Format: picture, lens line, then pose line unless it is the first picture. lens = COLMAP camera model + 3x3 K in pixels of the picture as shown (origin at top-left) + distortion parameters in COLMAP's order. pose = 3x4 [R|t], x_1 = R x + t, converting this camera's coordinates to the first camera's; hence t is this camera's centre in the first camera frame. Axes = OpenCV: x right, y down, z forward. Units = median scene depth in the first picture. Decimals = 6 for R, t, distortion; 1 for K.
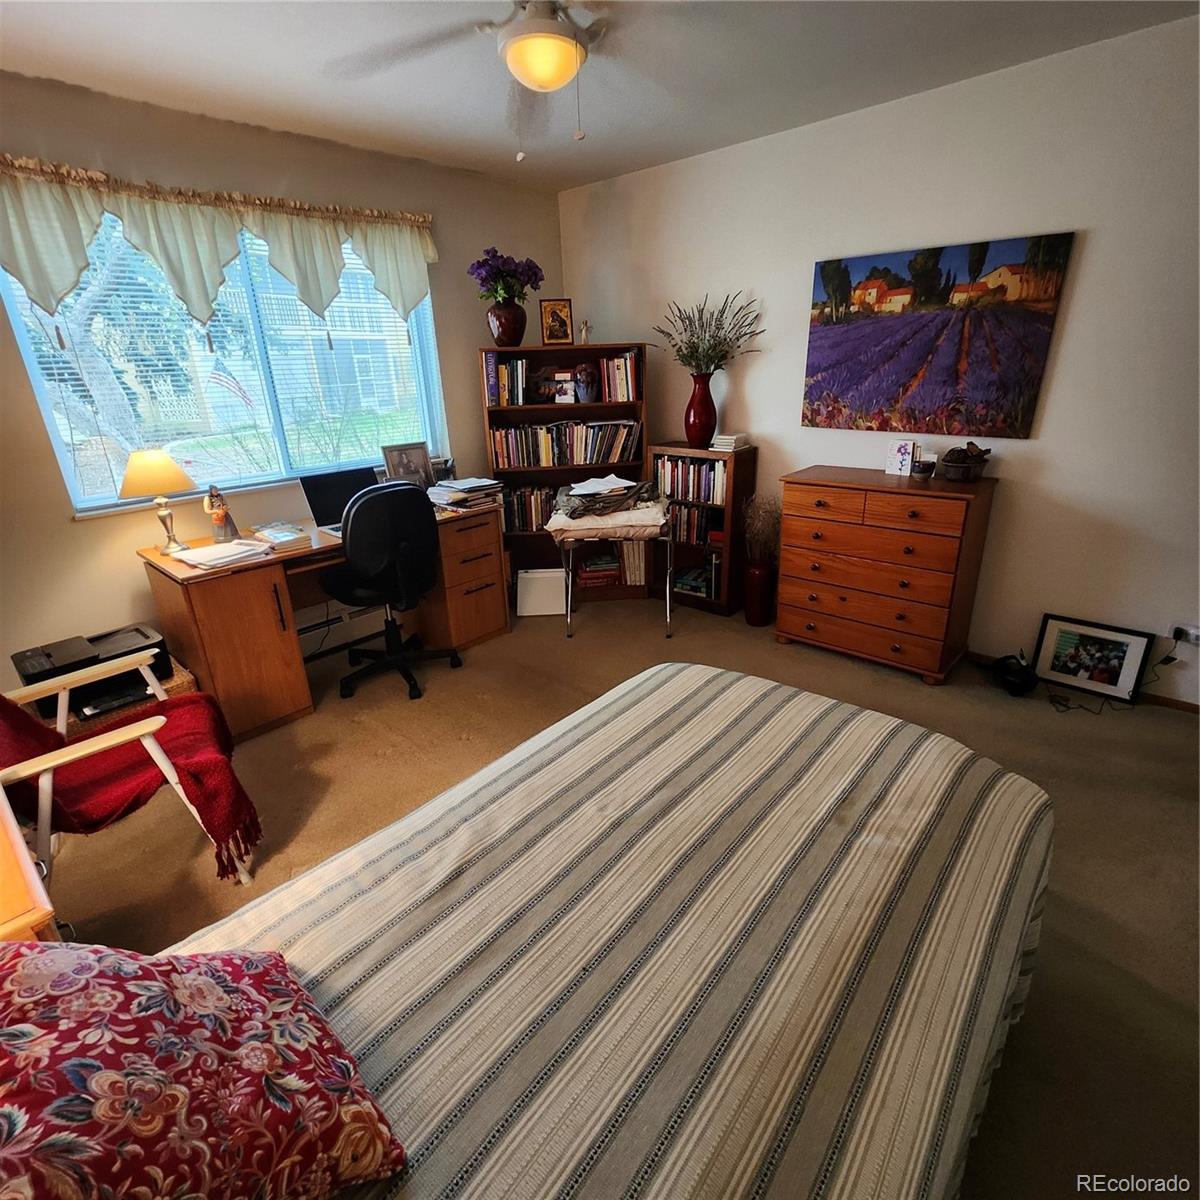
lens RADIAL K [[629.8, 0, 601.7], [0, 629.8, 610.4], [0, 0, 1]] dist [-0.001020, -0.002919]
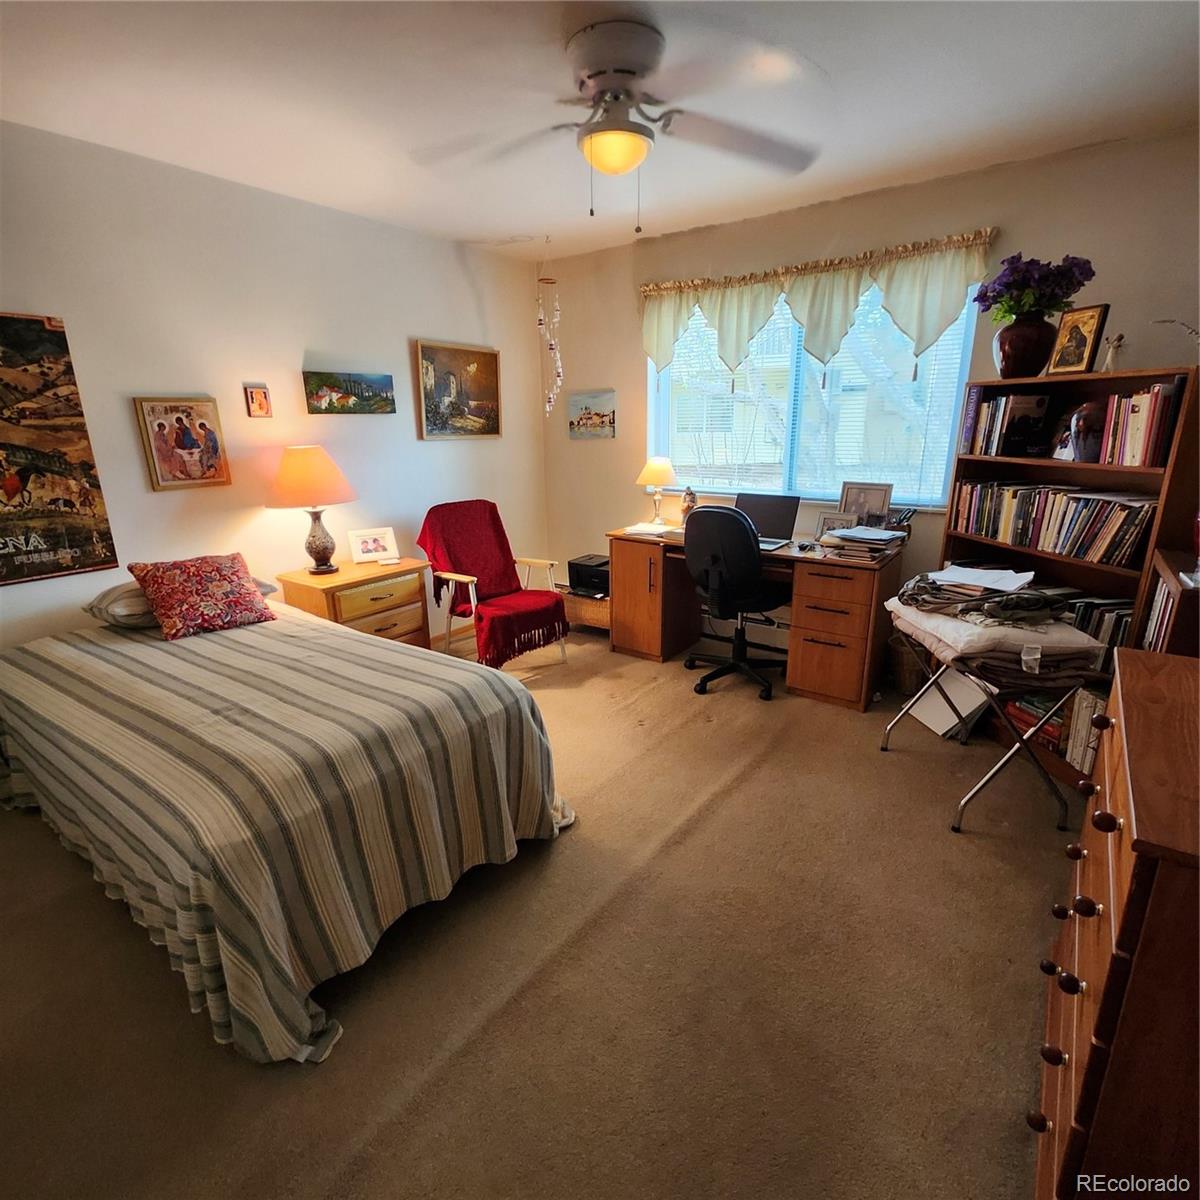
lens RADIAL K [[629.8, 0, 601.7], [0, 629.8, 610.4], [0, 0, 1]] dist [-0.001020, -0.002919]
pose [[0.093459, 0.320913, -0.942486, 0.688209], [-0.352596, 0.895947, 0.270102, -0.230646], [0.931097, 0.307073, 0.196887, 0.550163]]
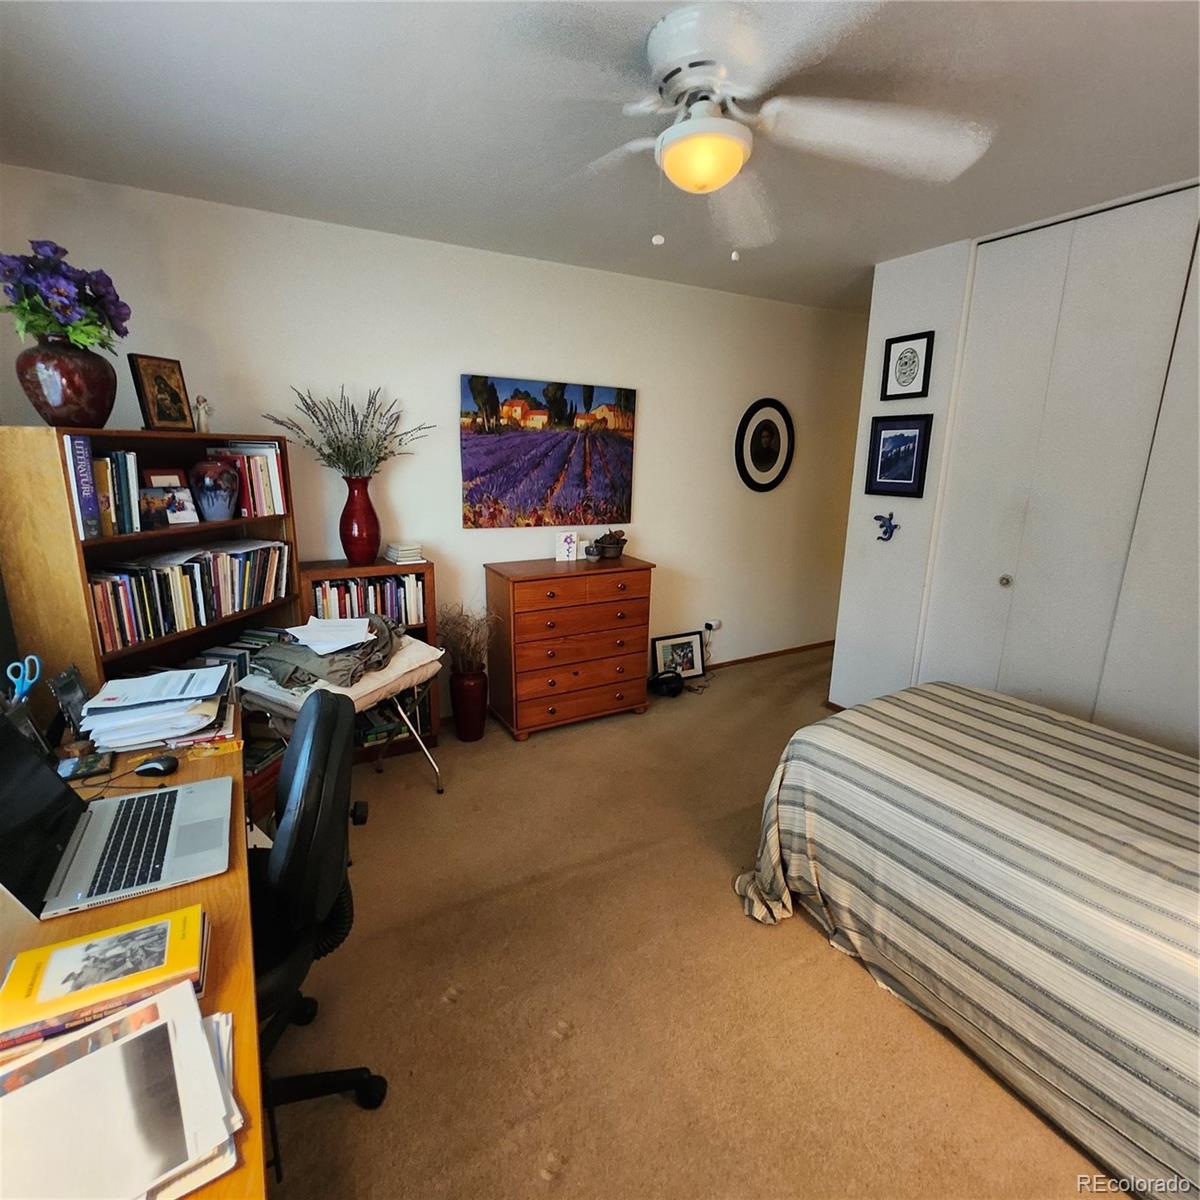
lens RADIAL K [[620.3, 0, 600.0], [0, 620.3, 600.0], [0, 0, 1]] dist [-0.000302, 0.000125]
pose [[0.312984, -0.182415, 0.932076, -0.597089], [0.324442, 0.942881, 0.075584, -0.209383], [-0.892624, 0.278748, 0.354290, 0.542570]]
